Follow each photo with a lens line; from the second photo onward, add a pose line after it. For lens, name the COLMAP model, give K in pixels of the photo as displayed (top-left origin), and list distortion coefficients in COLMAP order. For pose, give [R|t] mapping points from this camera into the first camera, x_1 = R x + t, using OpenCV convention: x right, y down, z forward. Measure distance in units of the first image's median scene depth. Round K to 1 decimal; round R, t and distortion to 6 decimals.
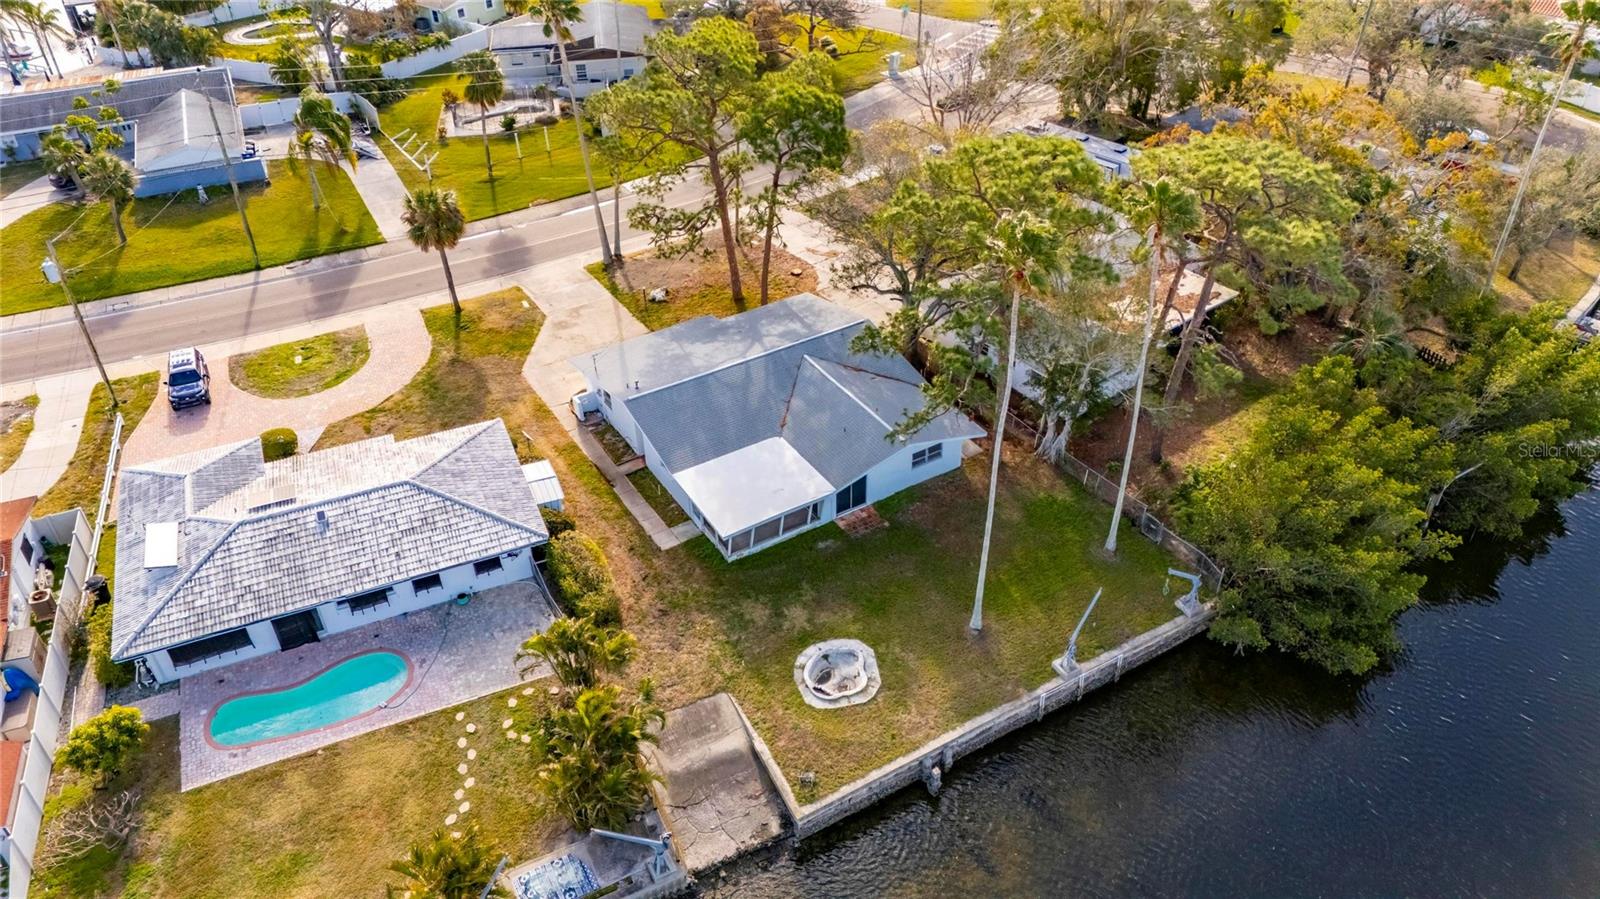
lens RADIAL K [[1162.8, 0, 807.9], [0, 1162.8, 452.5], [0, 0, 1]] dist [0.083843, -0.076203]
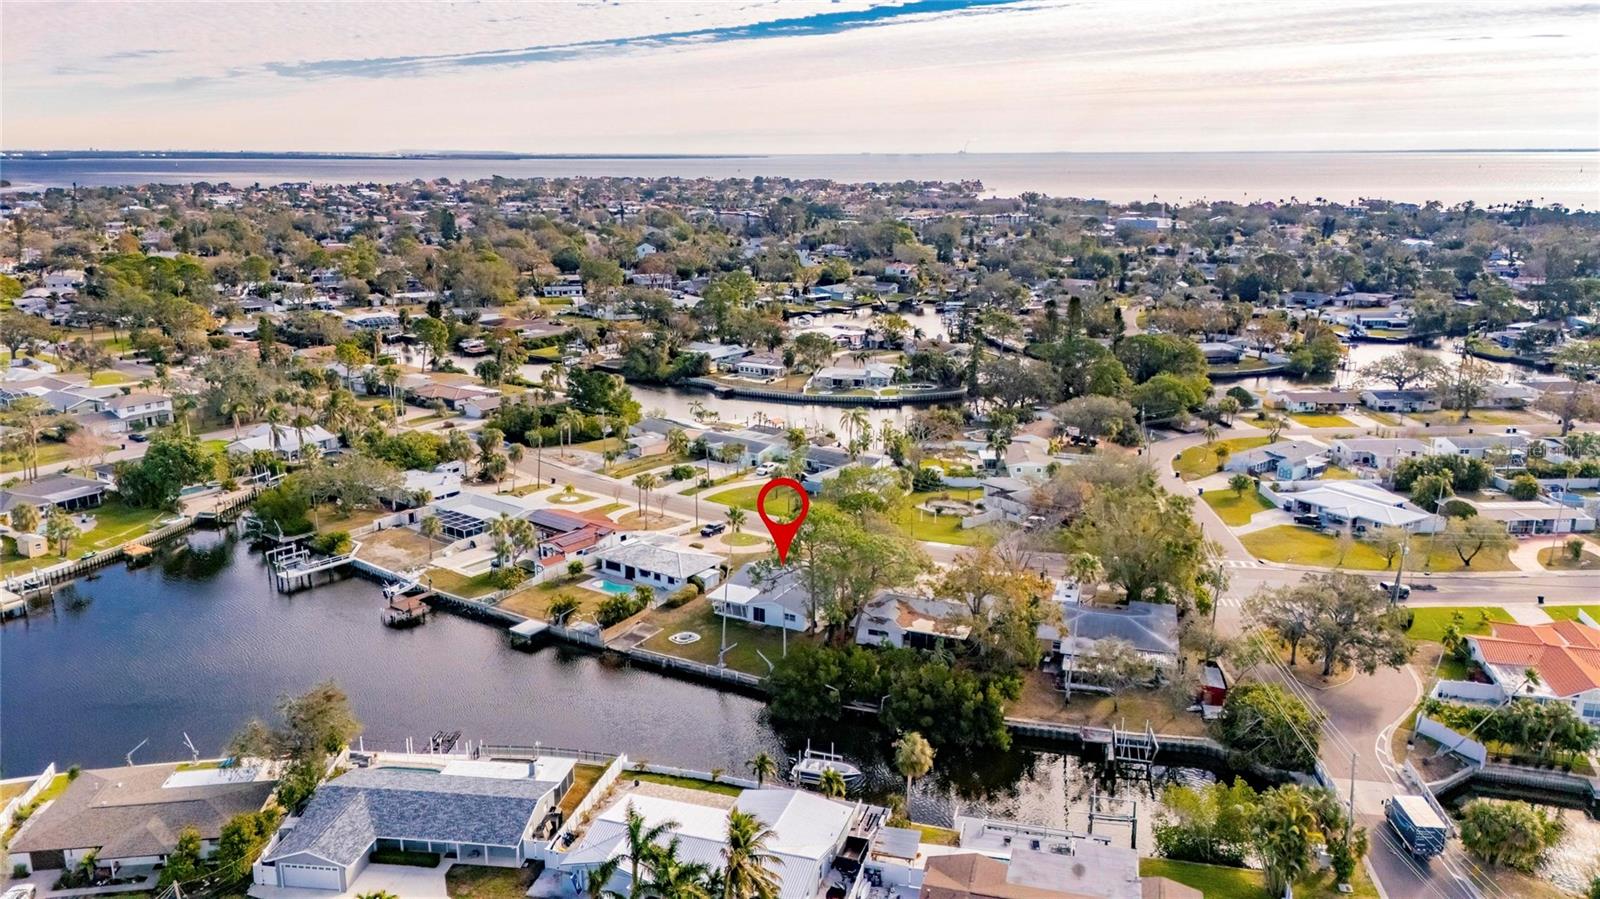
lens RADIAL K [[1161.5, 0, 807.4], [0, 1161.5, 446.7], [0, 0, 1]] dist [0.116246, -0.148589]
pose [[0.512384, 0.222489, -0.829434, 2.485998], [-0.520353, 0.848788, -0.093768, -0.111551], [0.683151, 0.479644, 0.550678, -0.670243]]
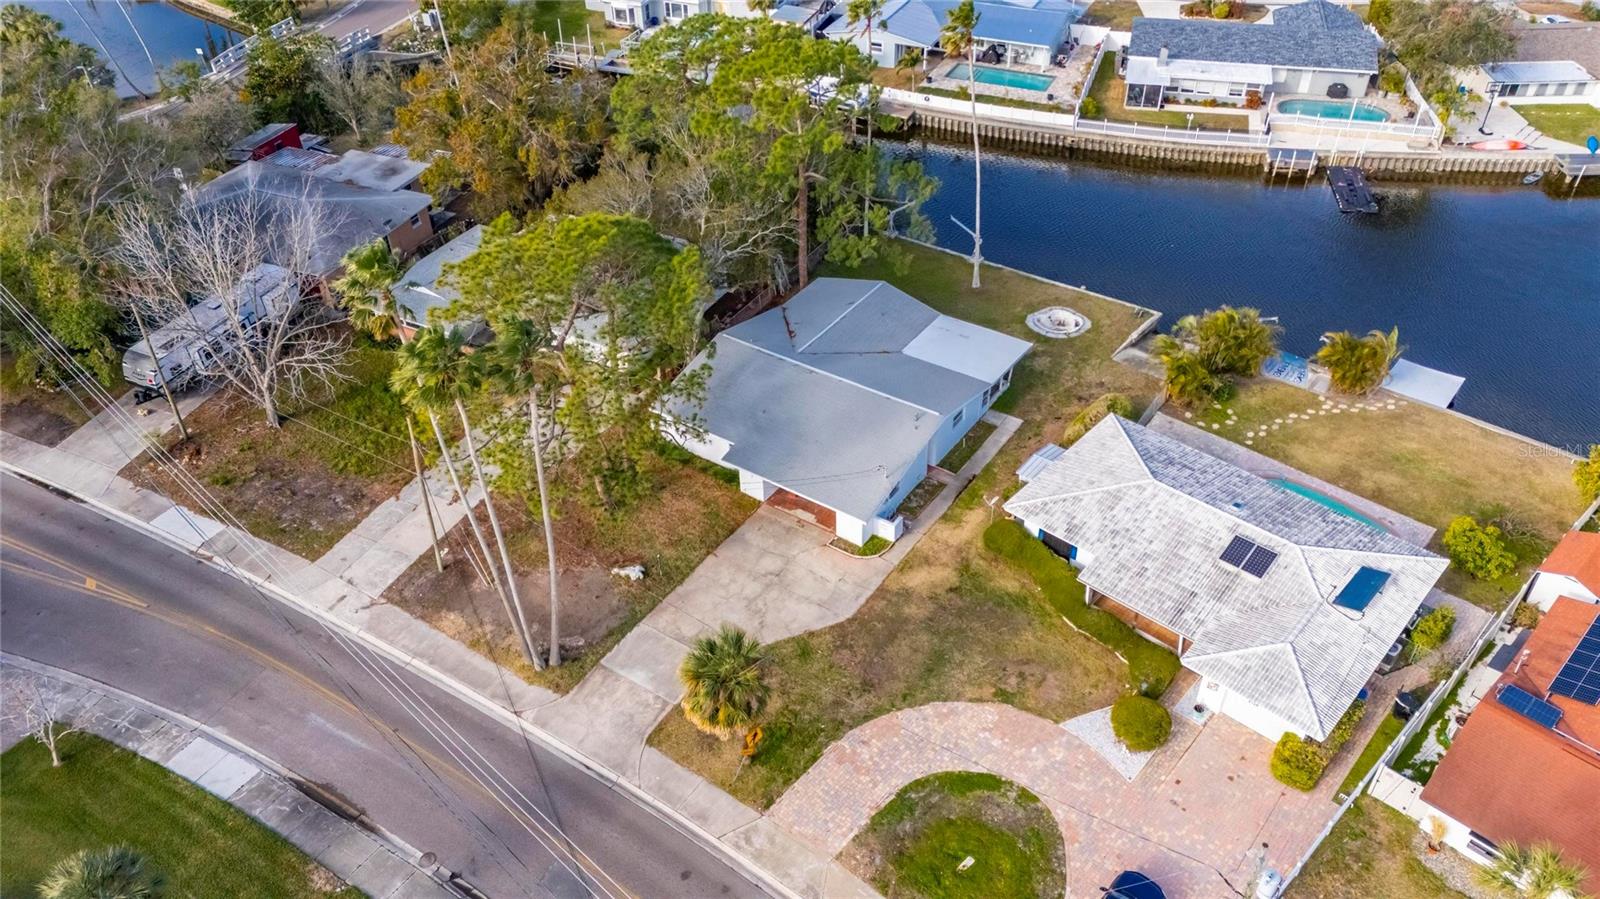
lens RADIAL K [[1162.8, 0, 807.9], [0, 1162.8, 452.5], [0, 0, 1]] dist [0.083843, -0.076203]
pose [[-0.410645, -0.555719, 0.722874, -0.991866], [0.559593, 0.472330, 0.680999, -0.909155], [-0.719879, 0.684164, 0.117017, 1.116889]]
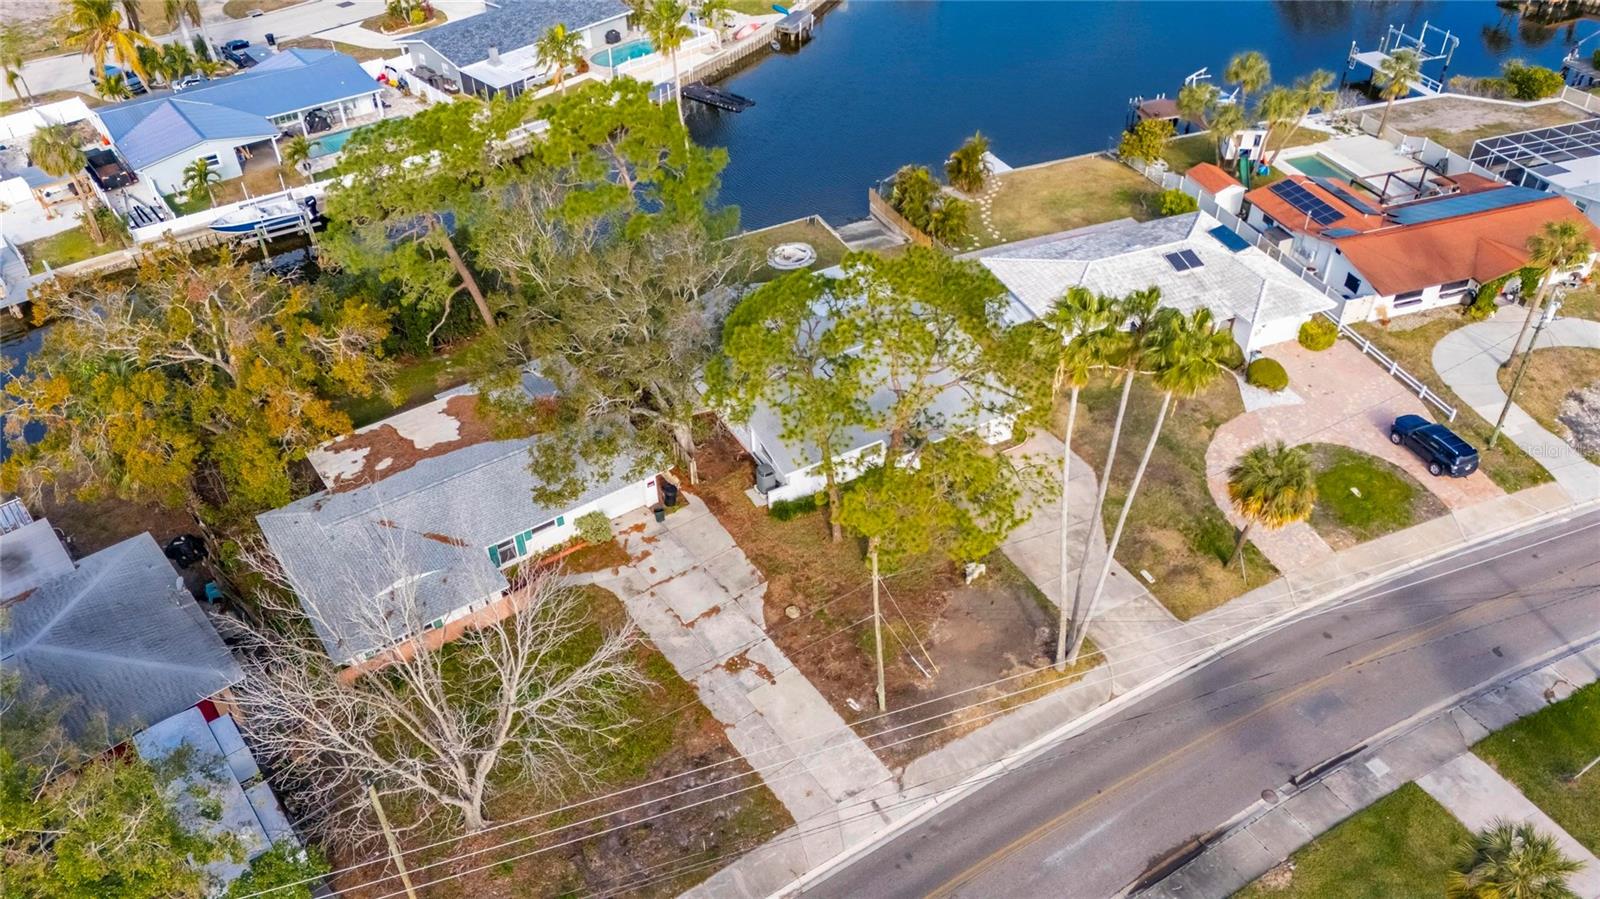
lens RADIAL K [[1162.8, 0, 807.9], [0, 1162.8, 452.5], [0, 0, 1]] dist [0.083843, -0.076203]
pose [[-0.999038, -0.011837, 0.042225, -0.072135], [0.037822, 0.254752, 0.966266, -1.299721], [-0.022194, 0.966934, -0.254060, 1.621328]]
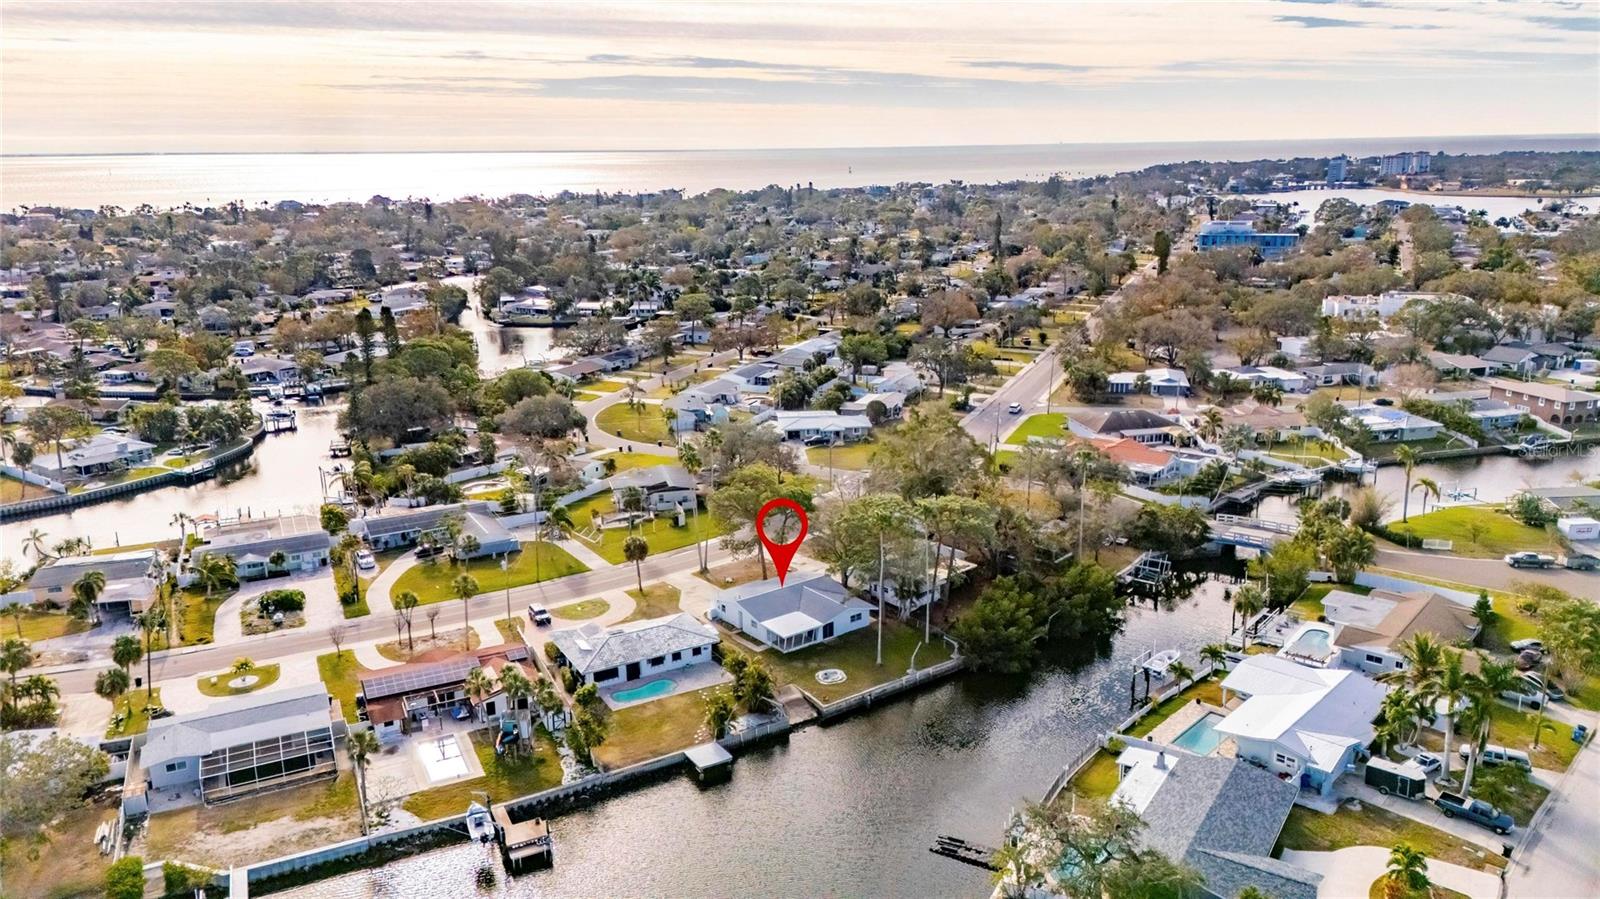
lens RADIAL K [[1162.8, 0, 807.9], [0, 1162.8, 452.5], [0, 0, 1]] dist [0.083843, -0.076203]
pose [[0.995135, -0.025055, 0.095283, -0.267188], [0.059231, 0.924977, -0.375378, 0.699060], [-0.078729, 0.379195, 0.921961, -1.676997]]
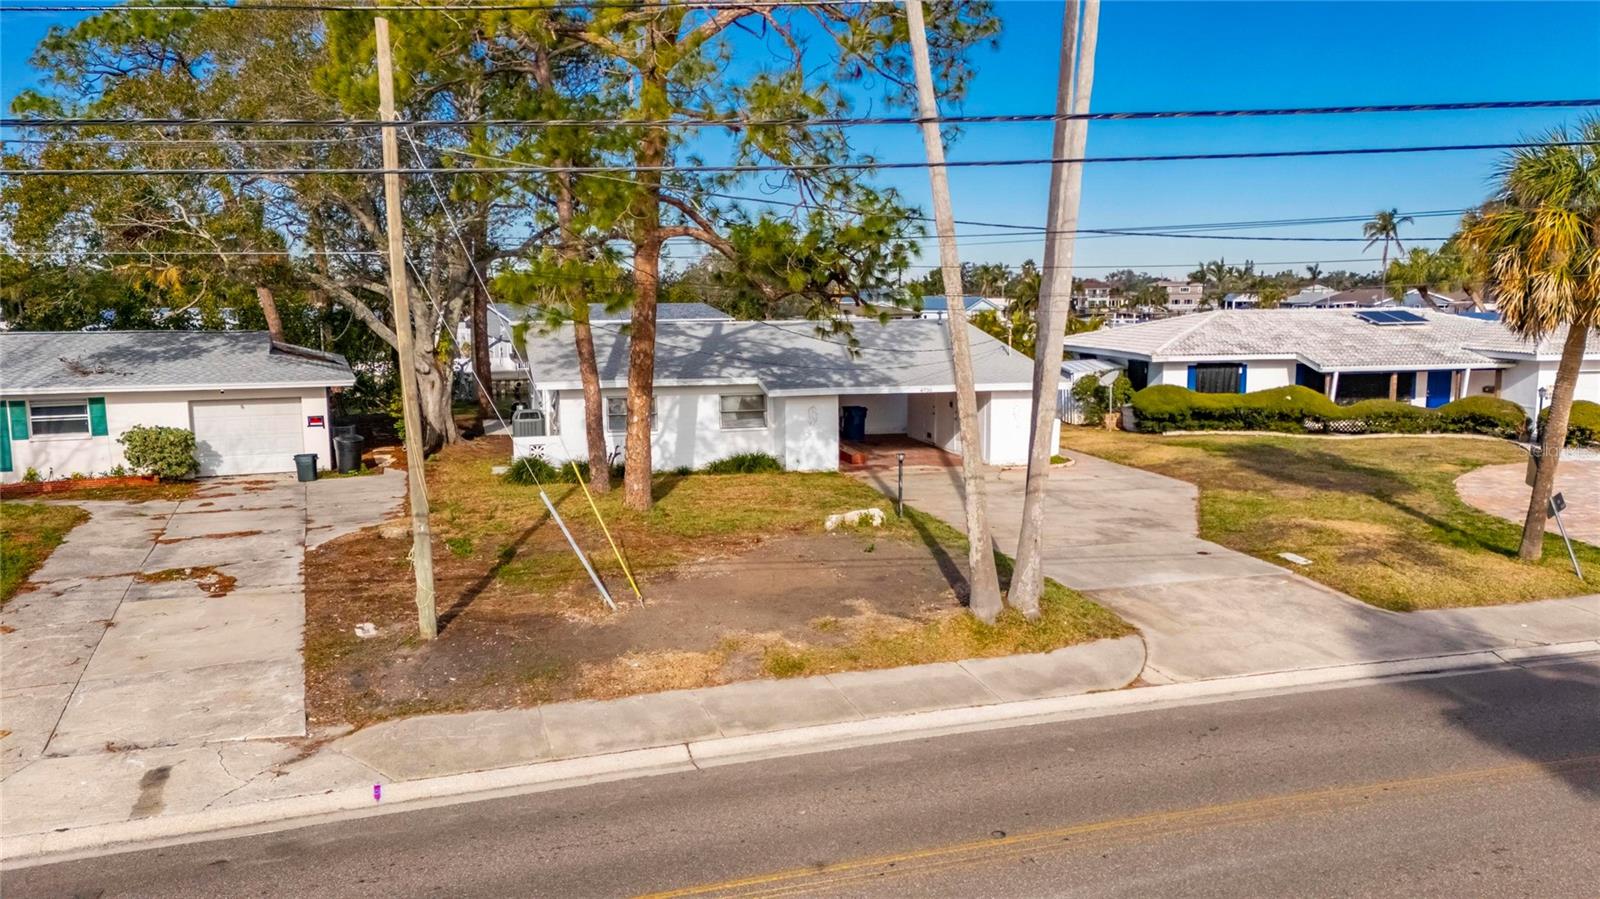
lens RADIAL K [[1168.8, 0, 810.9], [0, 1168.8, 447.7], [0, 0, 1]] dist [0.079711, -0.077994]
pose [[-0.964652, -0.021118, 0.262679, -0.290389], [0.167570, 0.720154, 0.673275, -0.535535], [-0.203388, 0.693493, -0.691159, 1.753640]]
